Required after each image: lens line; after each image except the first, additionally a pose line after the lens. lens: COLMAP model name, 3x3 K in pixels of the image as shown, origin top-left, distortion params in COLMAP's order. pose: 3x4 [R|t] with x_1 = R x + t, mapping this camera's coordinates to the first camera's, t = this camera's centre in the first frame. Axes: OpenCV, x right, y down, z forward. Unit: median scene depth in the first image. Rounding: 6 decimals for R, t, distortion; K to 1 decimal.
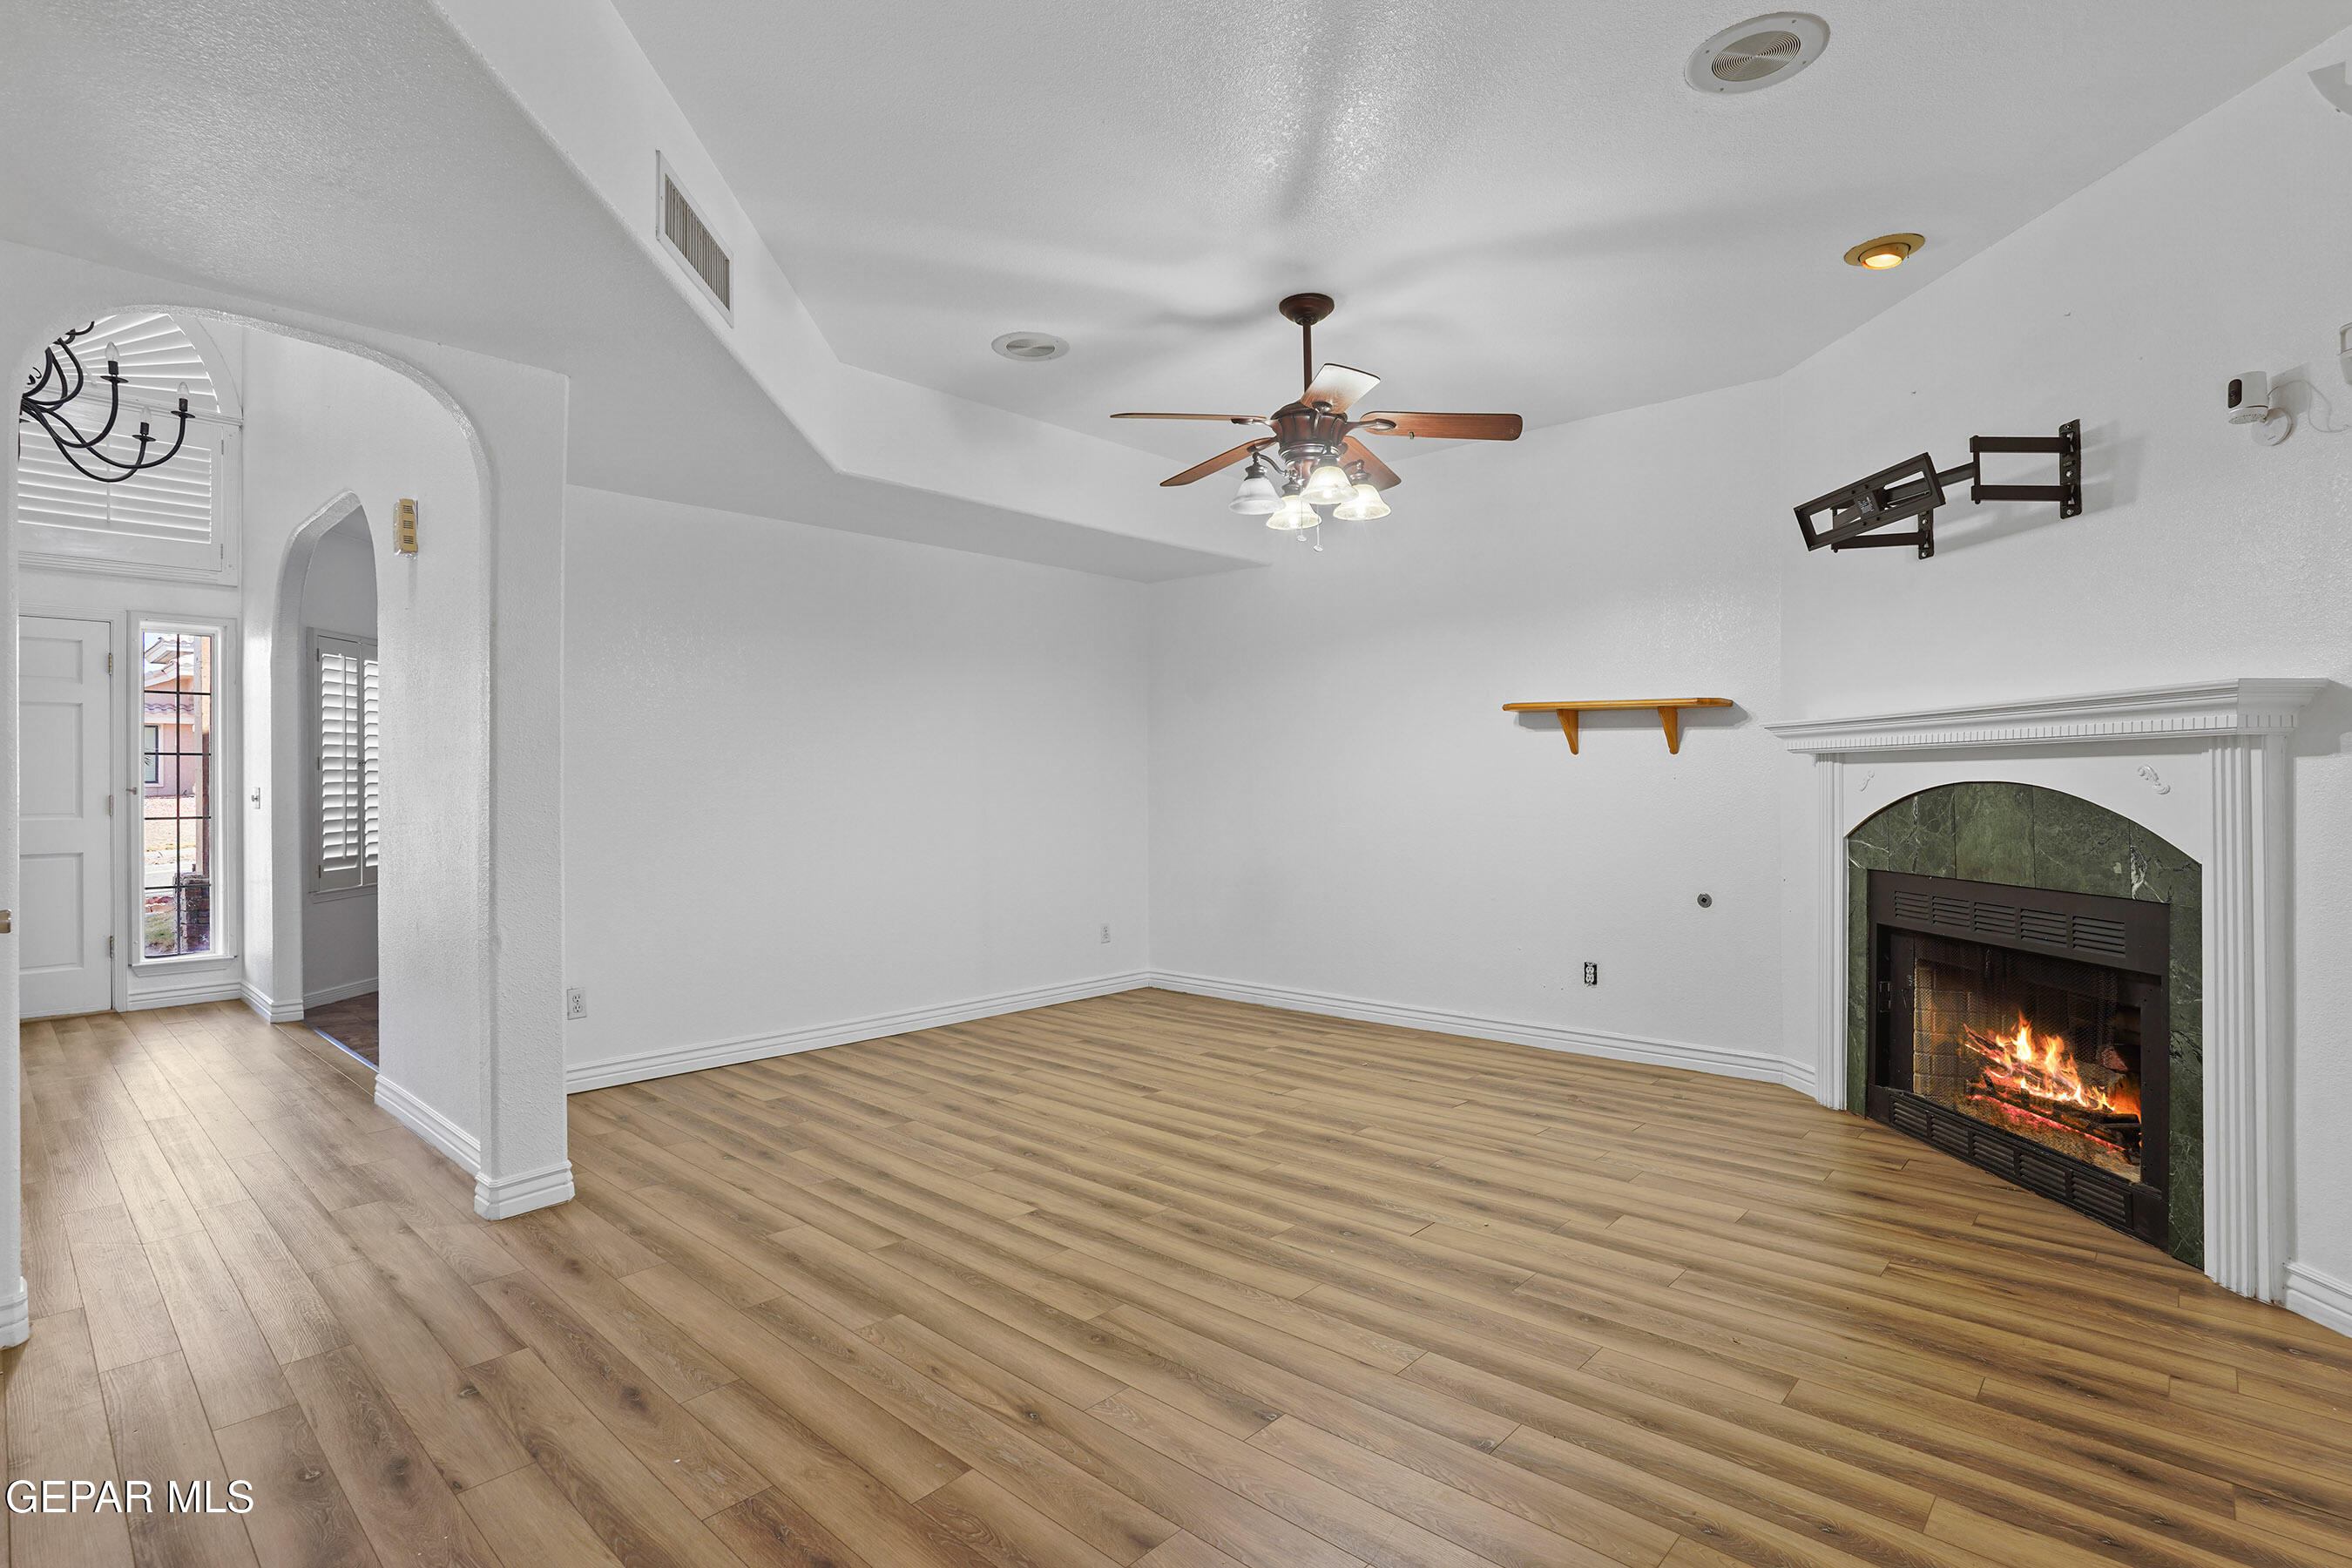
lens RADIAL K [[1154.2, 0, 1161.6], [0, 1154.2, 781.6], [0, 0, 1]] dist [-0.070357, 0.038734]
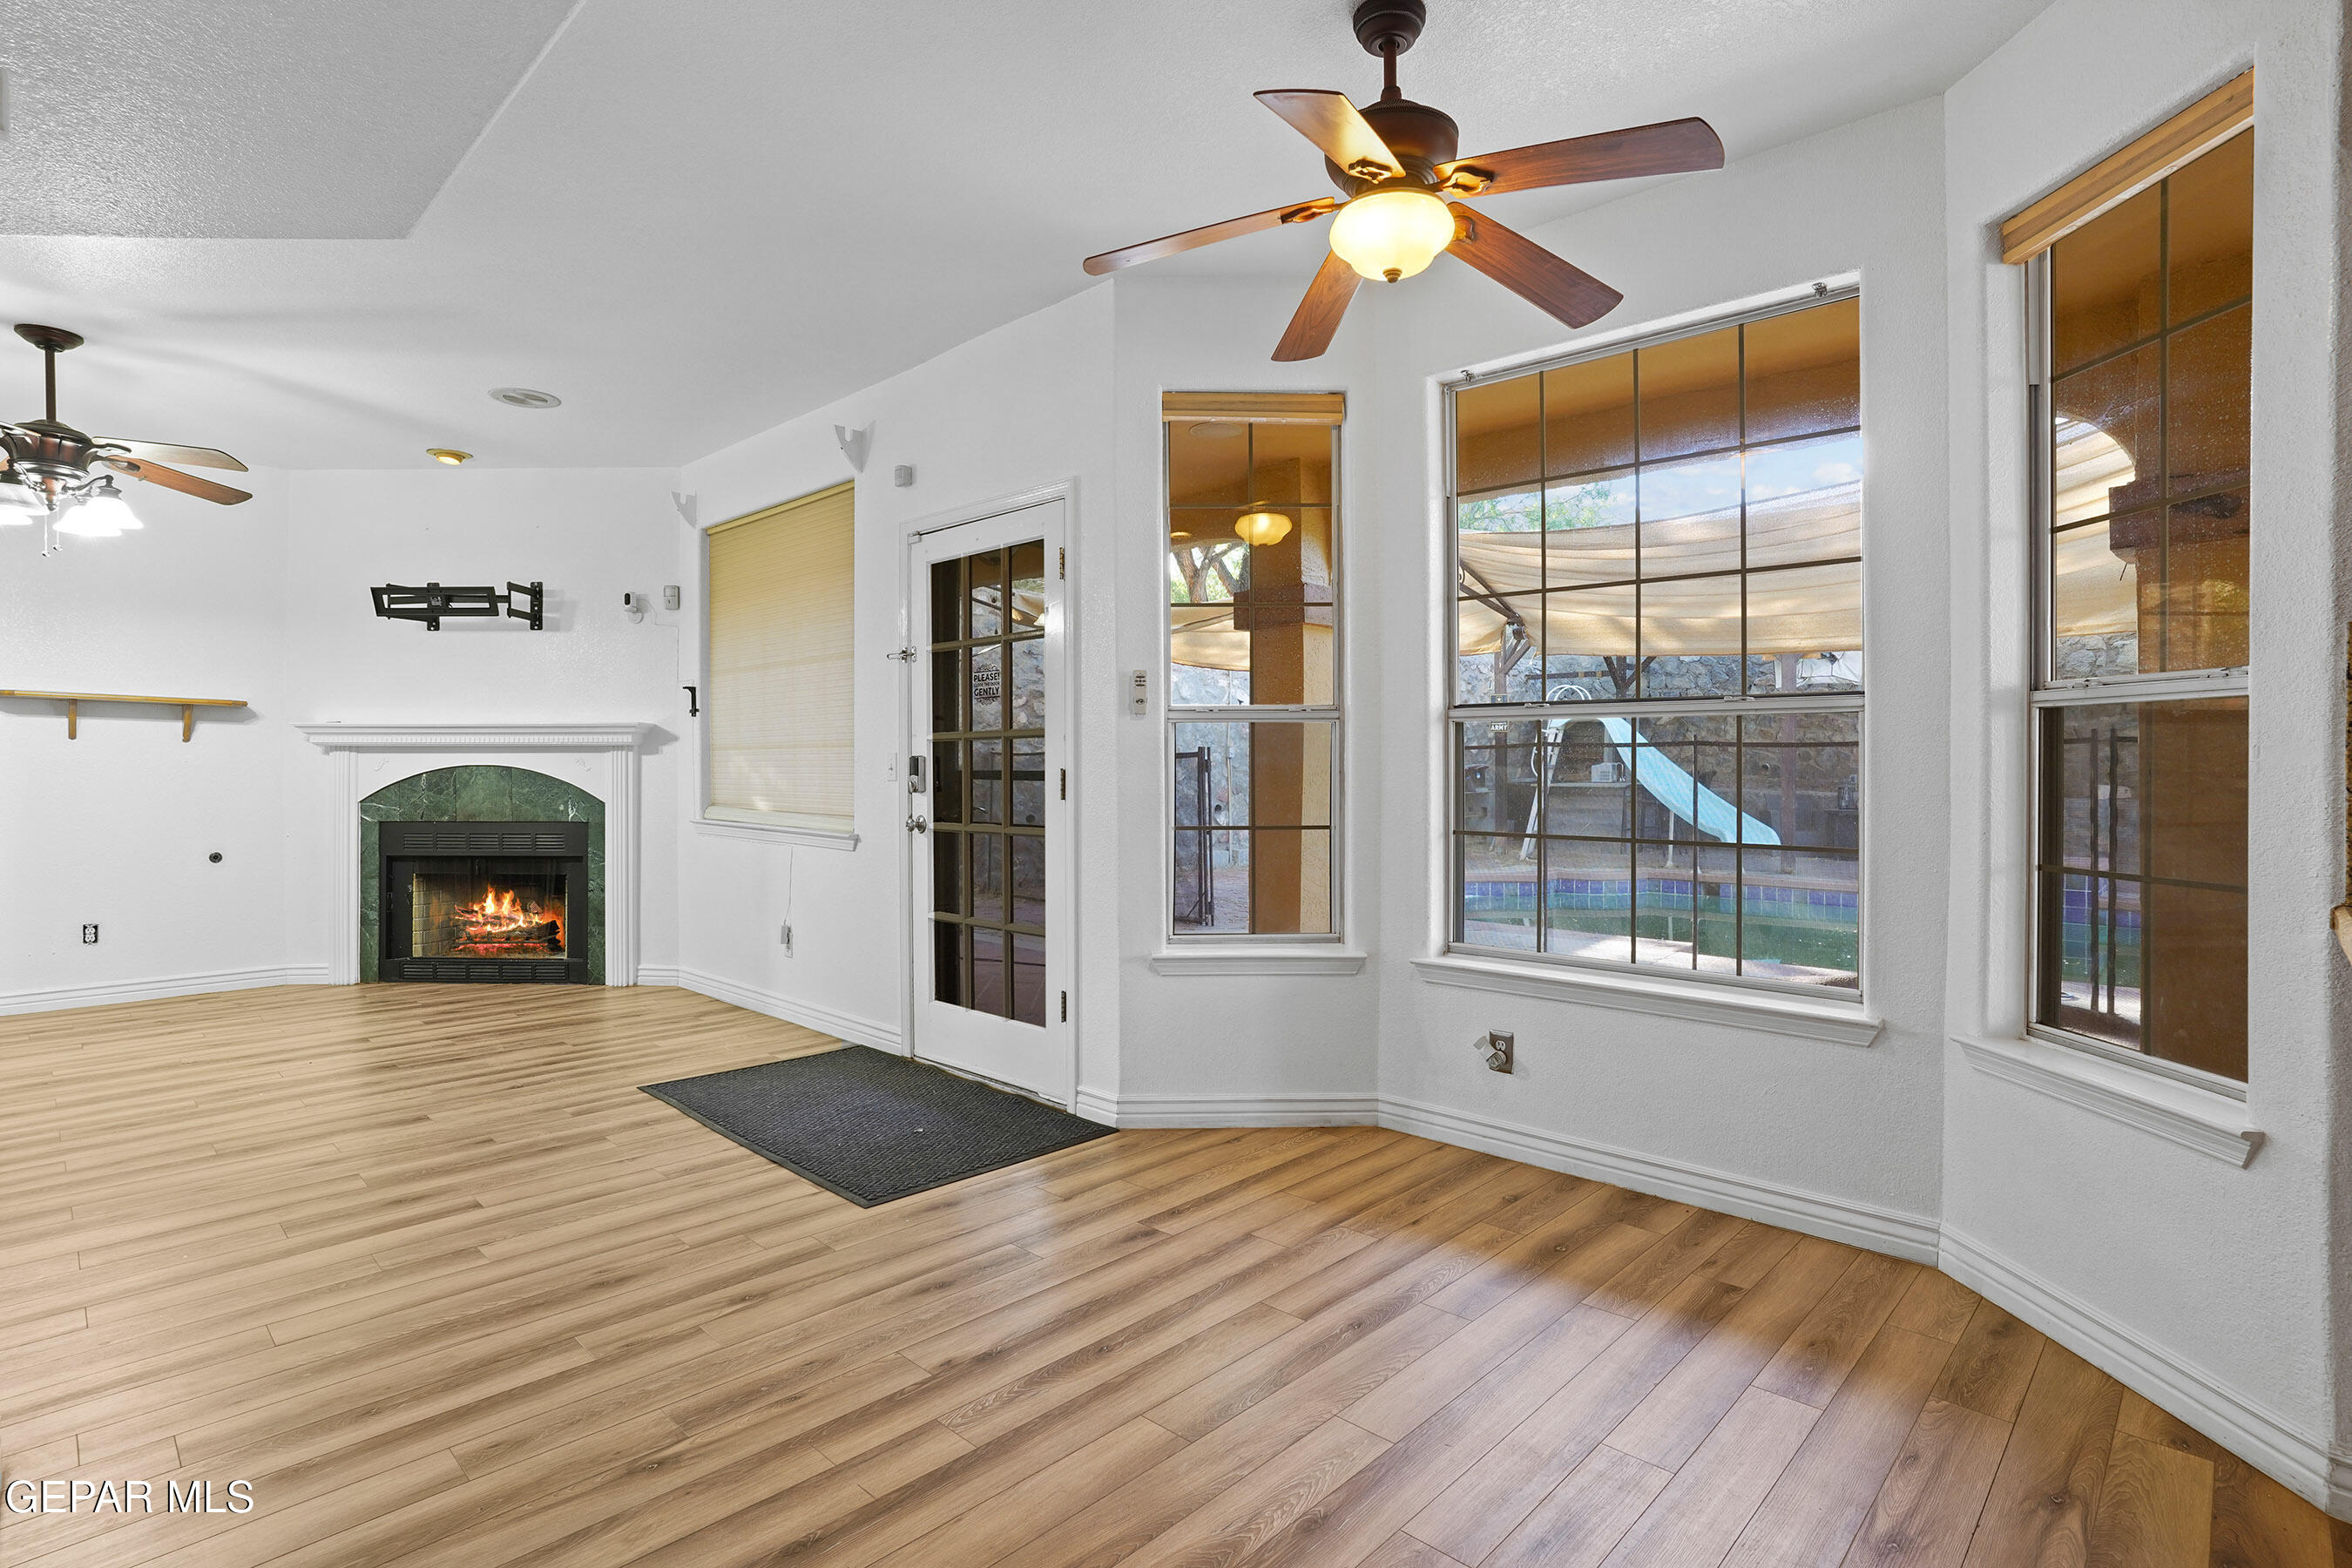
lens RADIAL K [[1162.7, 0, 1149.5], [0, 1162.7, 759.5], [0, 0, 1]] dist [-0.072538, 0.046552]
pose [[0.027926, 0.011410, 0.999545, -1.053516], [-0.001300, 0.999934, -0.011378, 0.010311], [-0.999609, -0.000982, 0.027939, -0.119216]]
